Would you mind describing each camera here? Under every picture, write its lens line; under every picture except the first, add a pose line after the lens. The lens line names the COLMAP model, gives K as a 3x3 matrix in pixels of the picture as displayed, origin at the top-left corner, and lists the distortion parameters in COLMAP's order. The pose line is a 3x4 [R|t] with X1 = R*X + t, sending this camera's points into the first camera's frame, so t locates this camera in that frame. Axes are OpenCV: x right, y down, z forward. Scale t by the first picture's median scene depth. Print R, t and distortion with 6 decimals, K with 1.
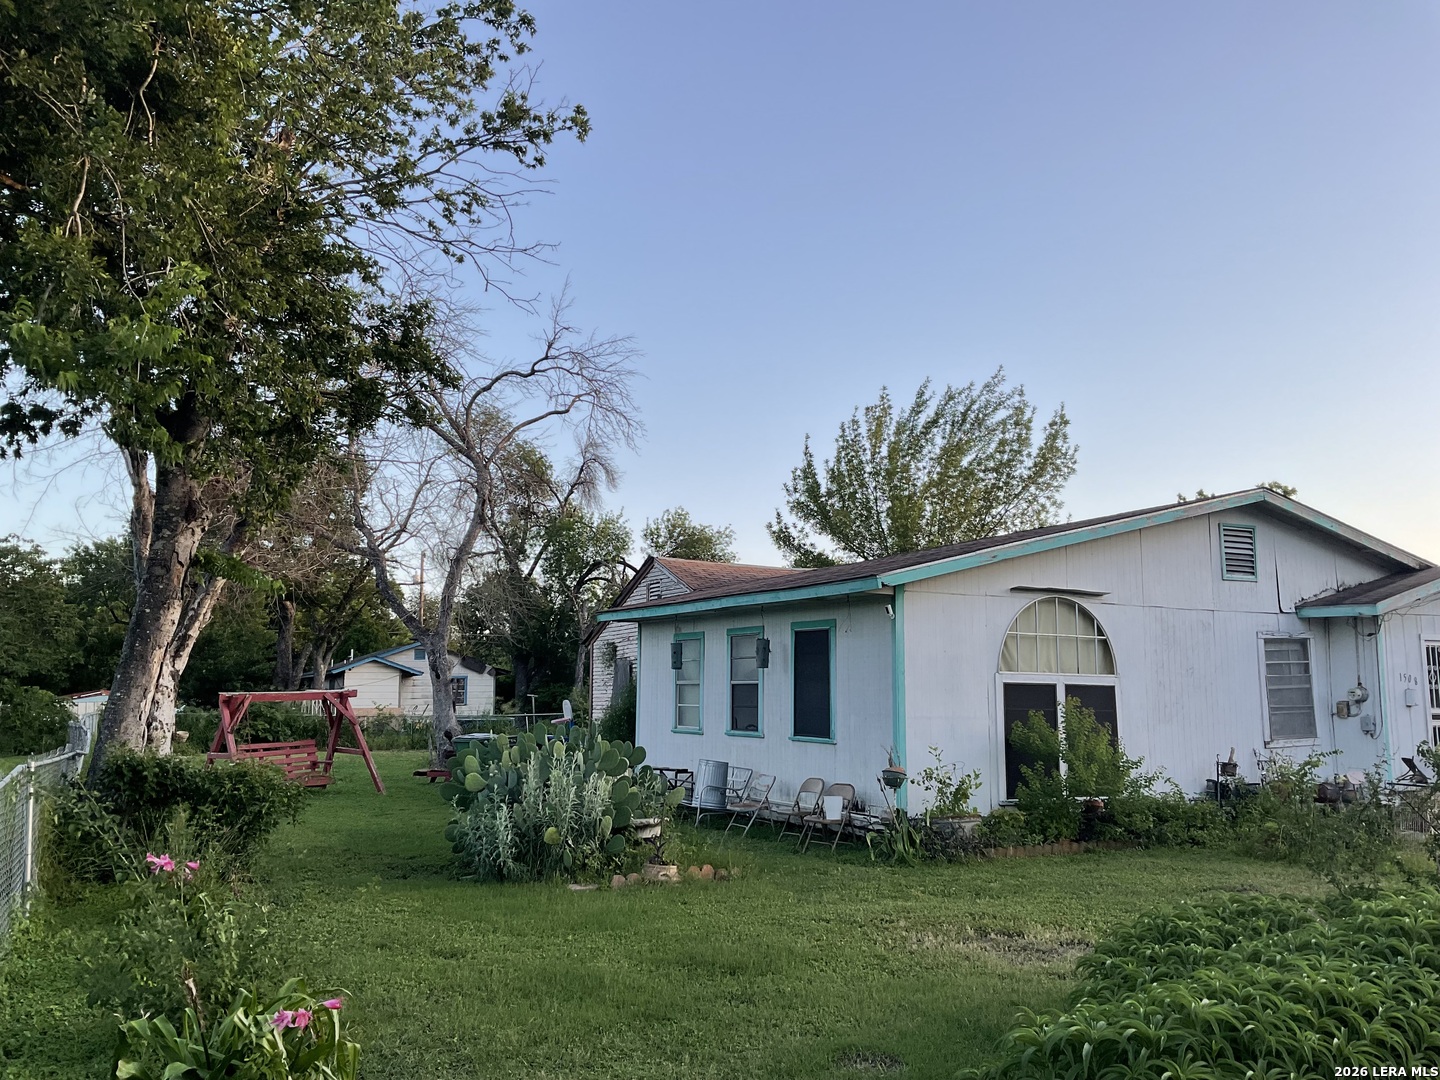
lens RADIAL K [[1184.0, 0, 718.7], [0, 1184.0, 545.1], [0, 0, 1]] dist [0.099555, -0.211538]
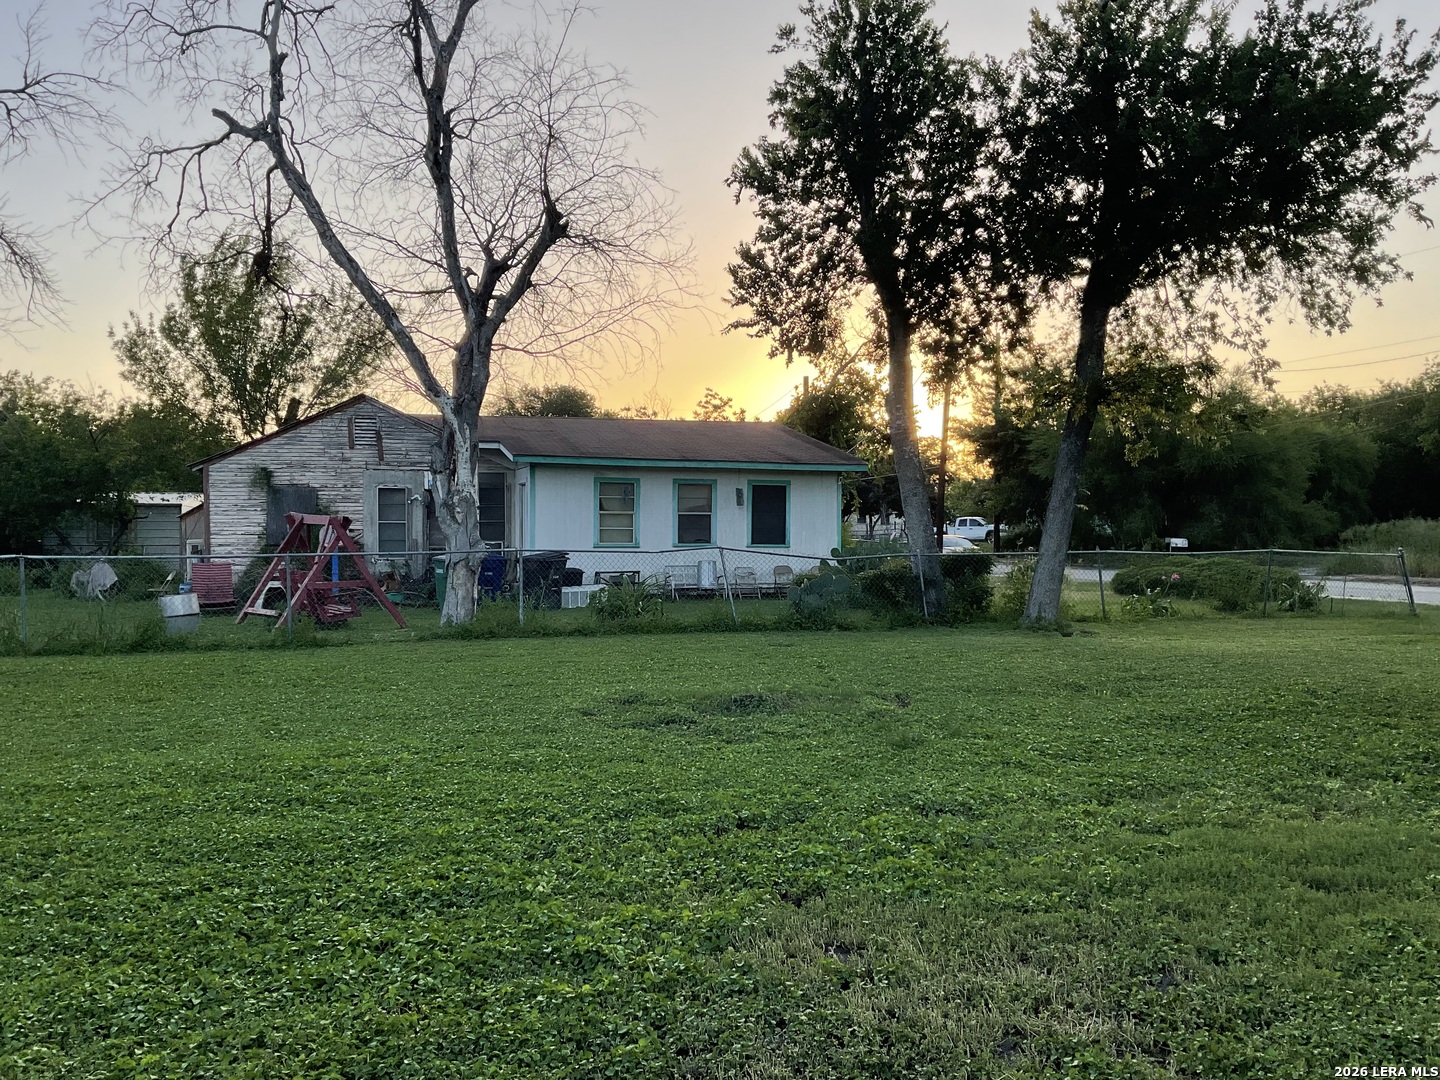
lens RADIAL K [[1184.0, 0, 718.7], [0, 1184.0, 545.1], [0, 0, 1]] dist [0.099555, -0.211538]
pose [[0.167407, -0.009865, 0.985839, -1.547256], [-0.122751, 0.991960, 0.030771, 0.104897], [-0.978216, -0.126164, 0.164850, 0.687984]]
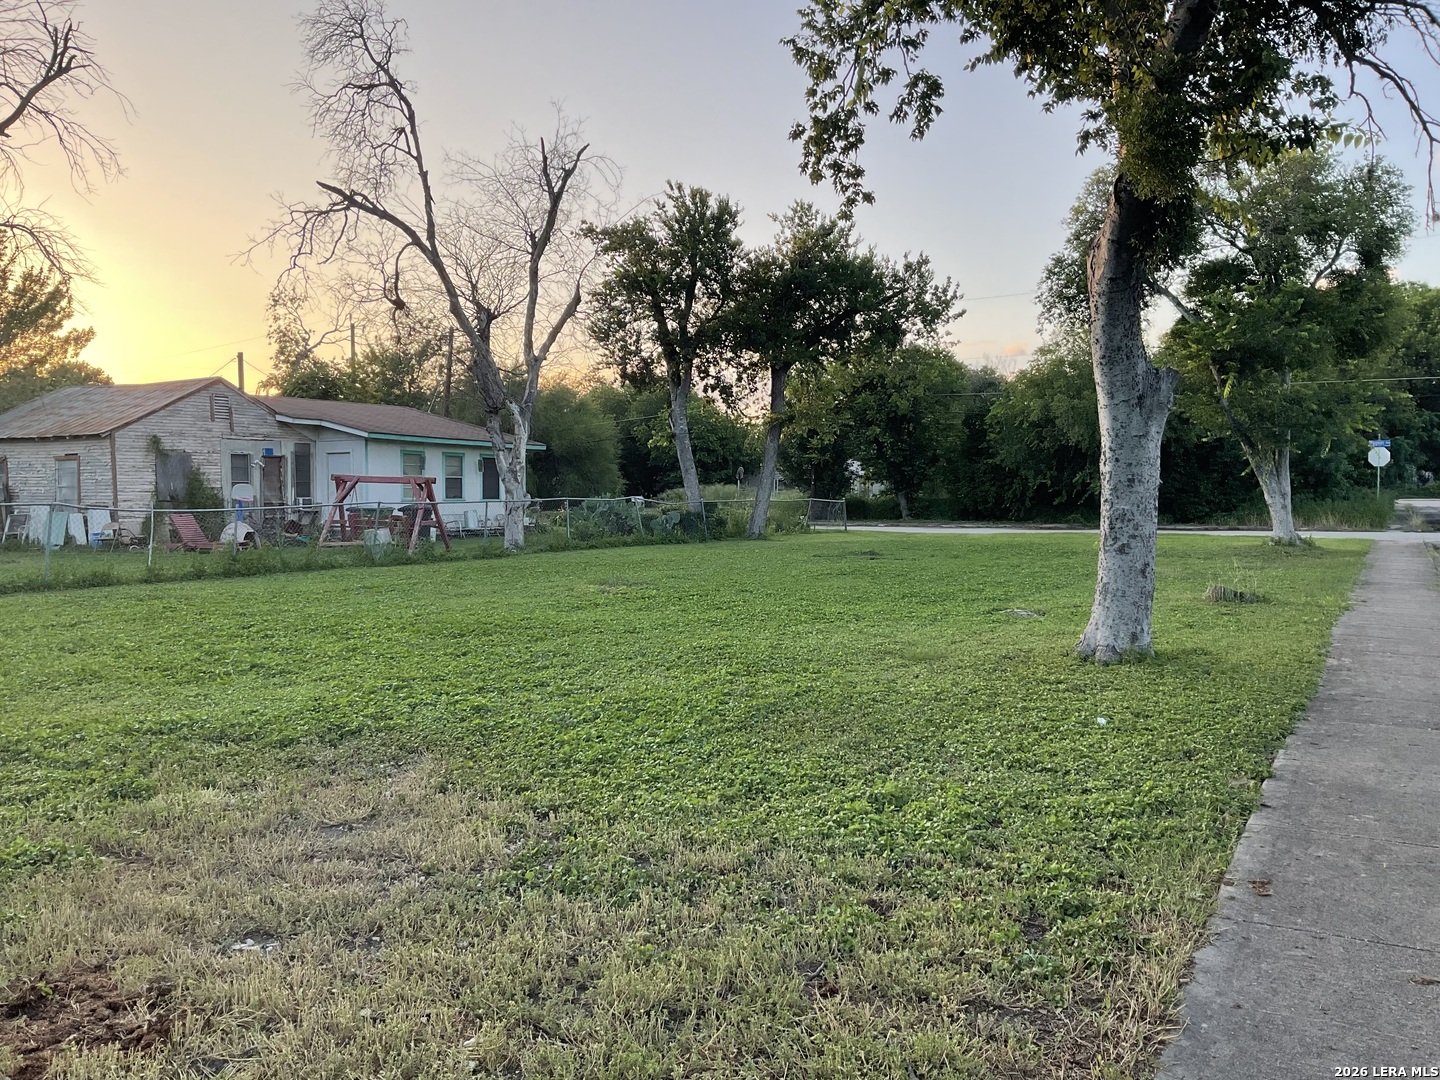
lens RADIAL K [[1184.0, 0, 718.7], [0, 1184.0, 545.1], [0, 0, 1]] dist [0.099555, -0.211538]
pose [[-0.551246, -0.033645, 0.833664, -2.126174], [-0.101150, 0.994512, -0.026747, 0.252747], [-0.828188, -0.099069, -0.551624, 1.798339]]
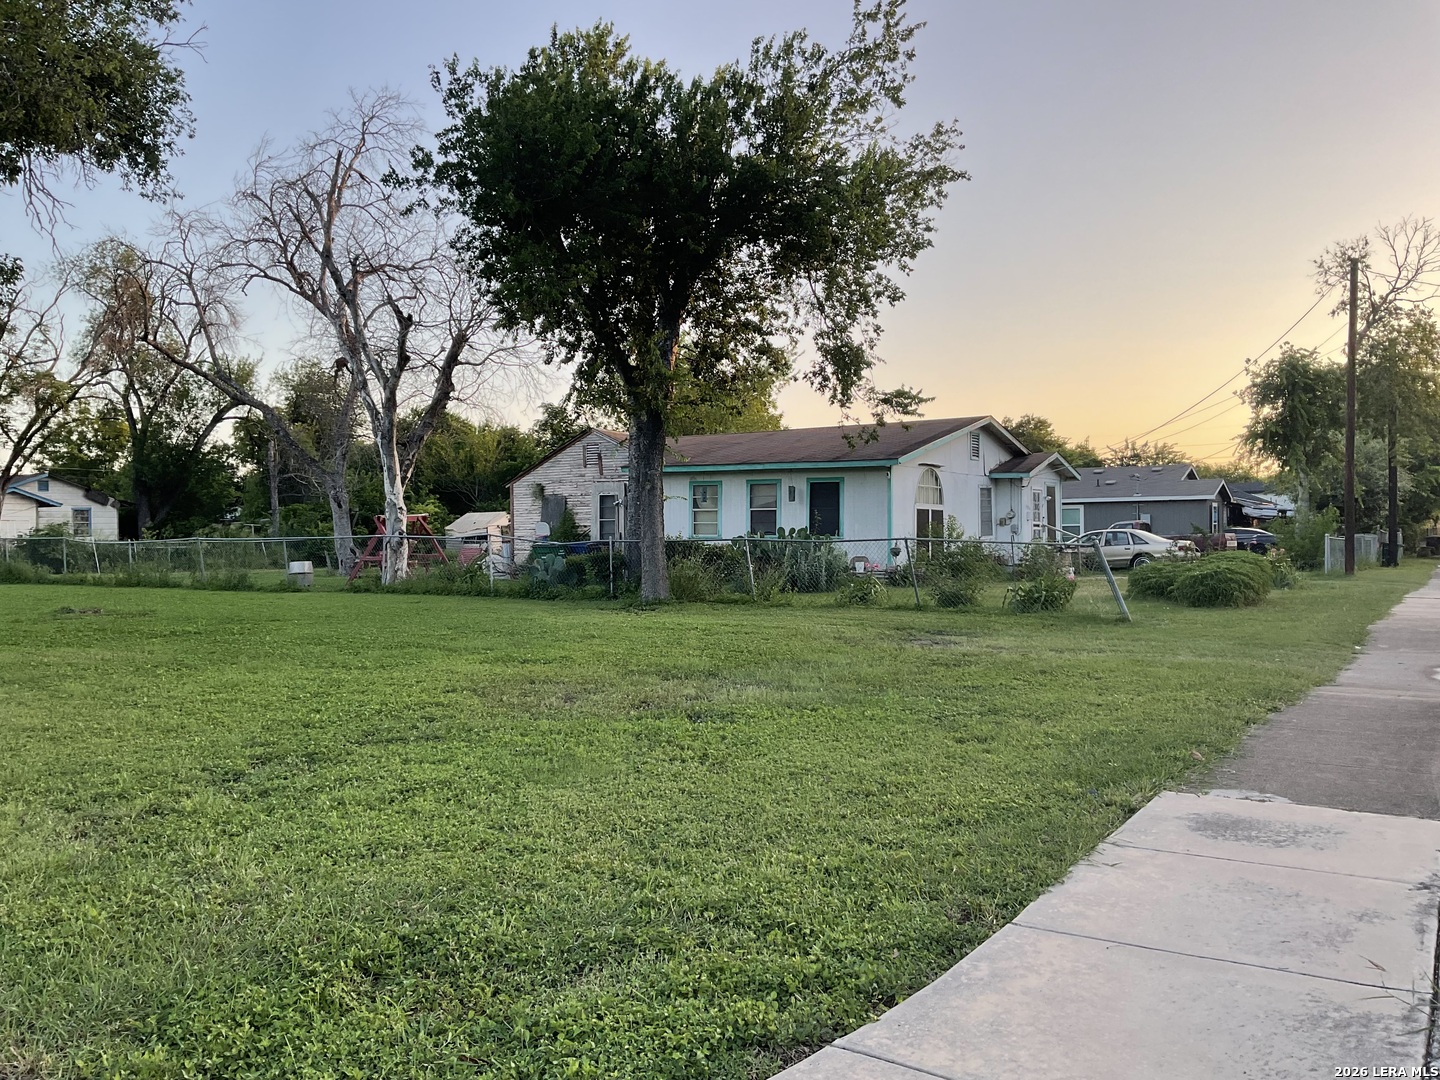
lens RADIAL K [[1184.0, 0, 718.7], [0, 1184.0, 545.1], [0, 0, 1]] dist [0.099555, -0.211538]
pose [[0.868462, -0.011876, 0.495614, -0.943310], [-0.055923, 0.990985, 0.121739, -0.048712], [-0.492592, -0.133442, 0.859969, -0.554843]]
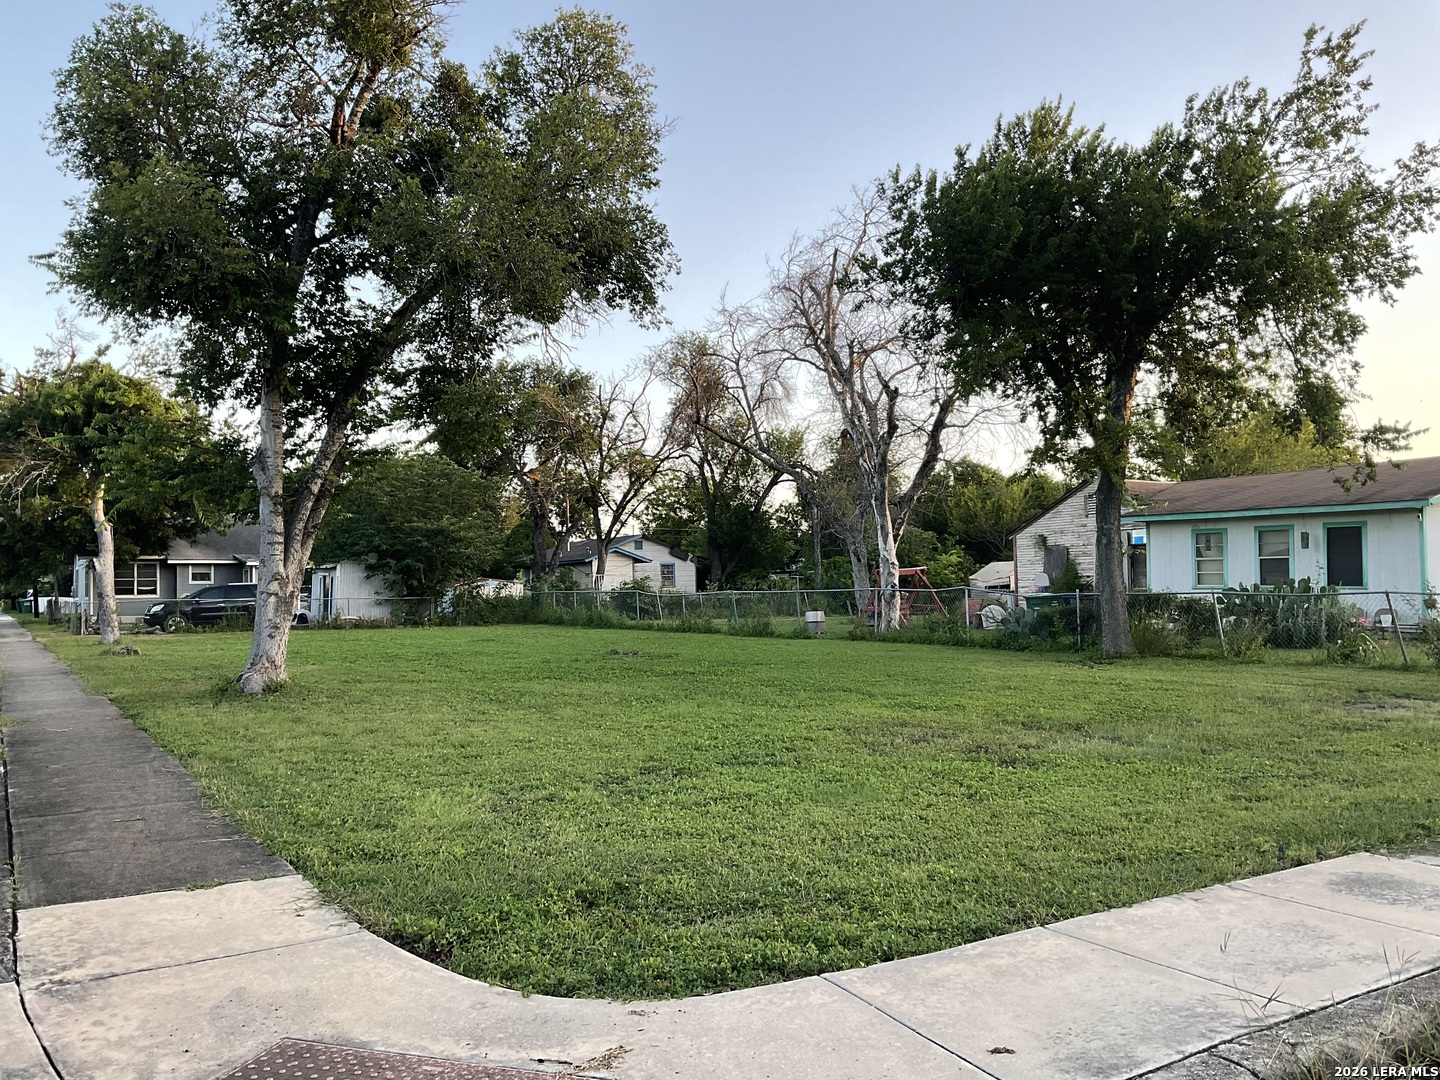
lens RADIAL K [[1184.0, 0, 718.7], [0, 1184.0, 545.1], [0, 0, 1]] dist [0.099555, -0.211538]
pose [[0.998342, -0.014406, 0.055738, -0.869774], [0.009100, 0.995502, 0.094300, -0.072224], [-0.056846, -0.093637, 0.993982, -0.673895]]
